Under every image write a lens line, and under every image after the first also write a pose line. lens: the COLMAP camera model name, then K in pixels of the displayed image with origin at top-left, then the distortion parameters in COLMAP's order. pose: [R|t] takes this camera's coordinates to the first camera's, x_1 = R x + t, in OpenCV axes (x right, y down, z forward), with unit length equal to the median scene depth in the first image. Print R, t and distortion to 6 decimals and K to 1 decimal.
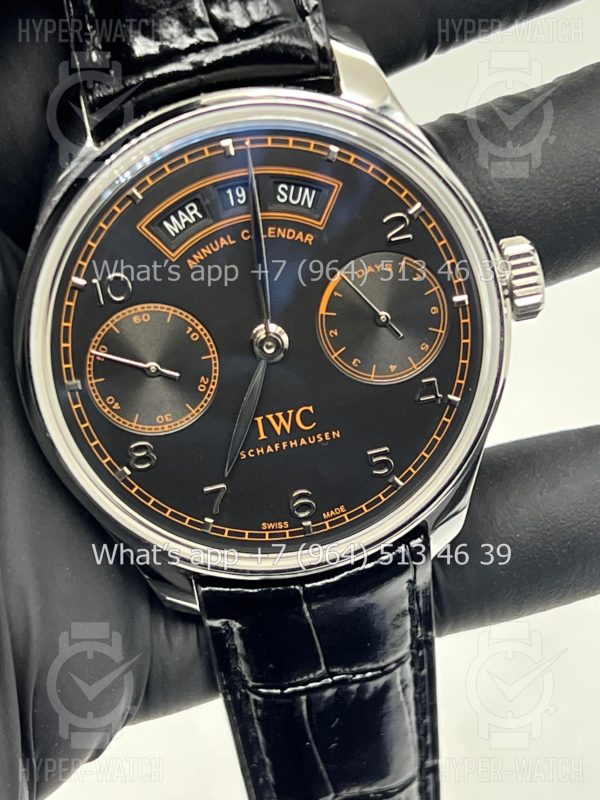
lens RADIAL K [[1822.1, 0, 300.0], [0, 1822.1, 400.0], [0, 0, 1]] dist [-0.034075, -0.396420]
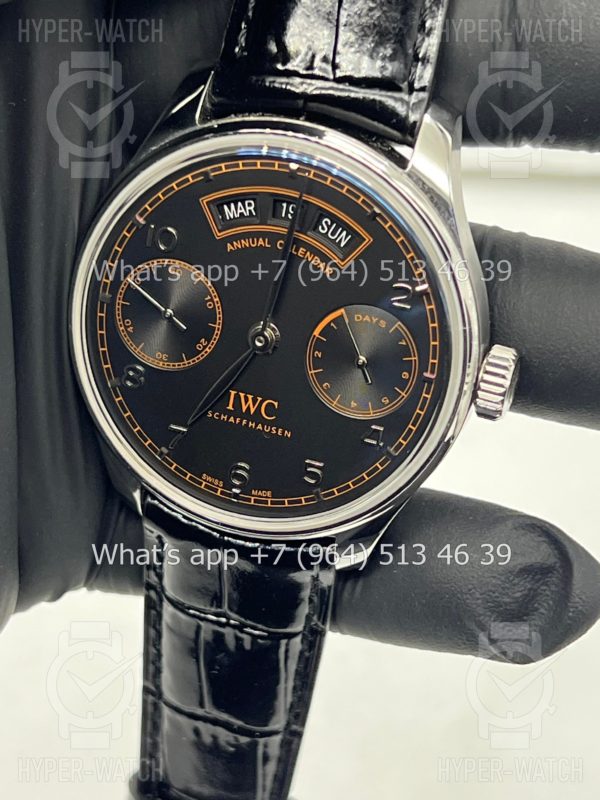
lens RADIAL K [[1817.4, 0, 290.8], [0, 1817.4, 400.5], [0, 0, 1]] dist [0.023933, 0.182766]
pose [[0.865637, 0.445364, -0.228741, 0.279145], [-0.426884, 0.895258, 0.127606, -0.149829], [0.261614, -0.012815, 0.965088, -0.111692]]
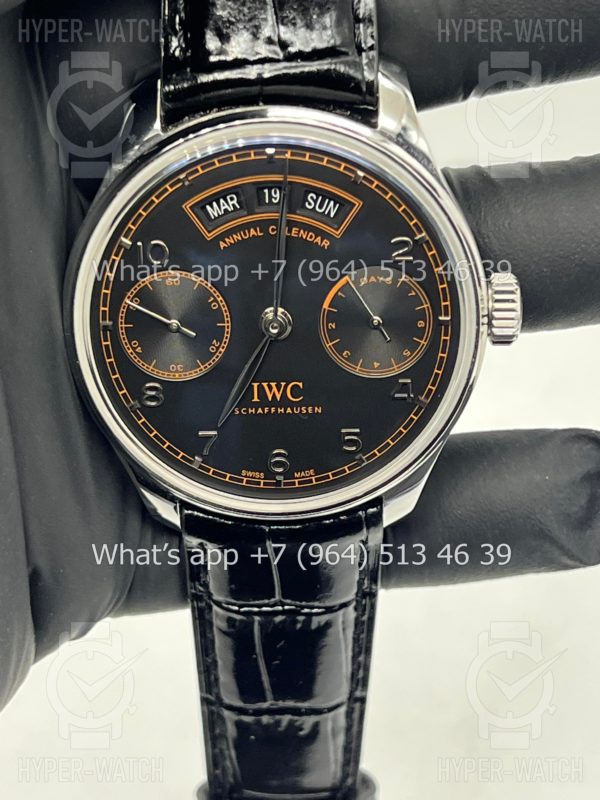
lens RADIAL K [[1817.4, 0, 290.8], [0, 1817.4, 400.5], [0, 0, 1]] dist [0.023933, 0.182766]
pose [[0.976481, 0.204503, -0.068282, 0.082334], [-0.198697, 0.976526, 0.083165, -0.081884], [0.083687, -0.067641, 0.994194, -0.165020]]
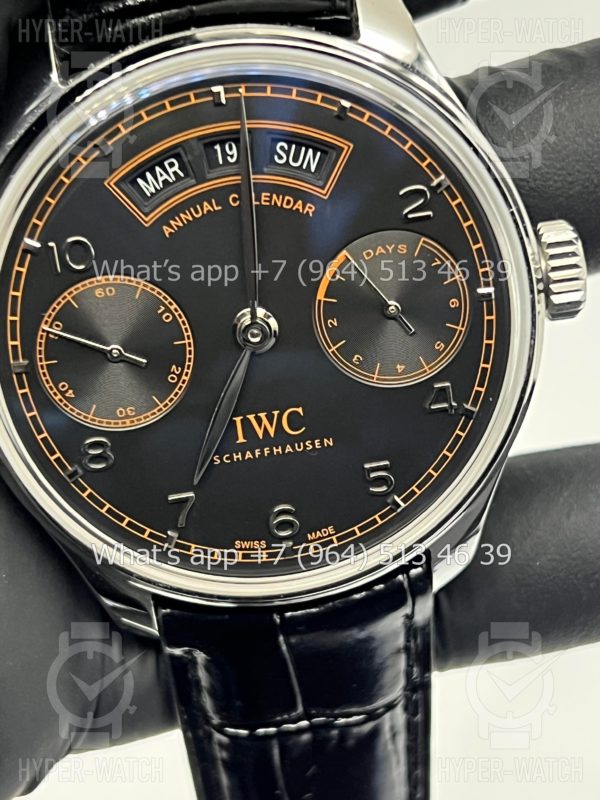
lens RADIAL K [[1845.5, 0, 298.6], [0, 1845.5, 387.0], [0, 0, 1]] dist [0.051111, -0.099717]
pose [[0.997955, 0.061541, -0.017255, 0.019414], [-0.061177, 0.997909, 0.020873, -0.024040], [0.018503, -0.019775, 0.999633, 0.146538]]
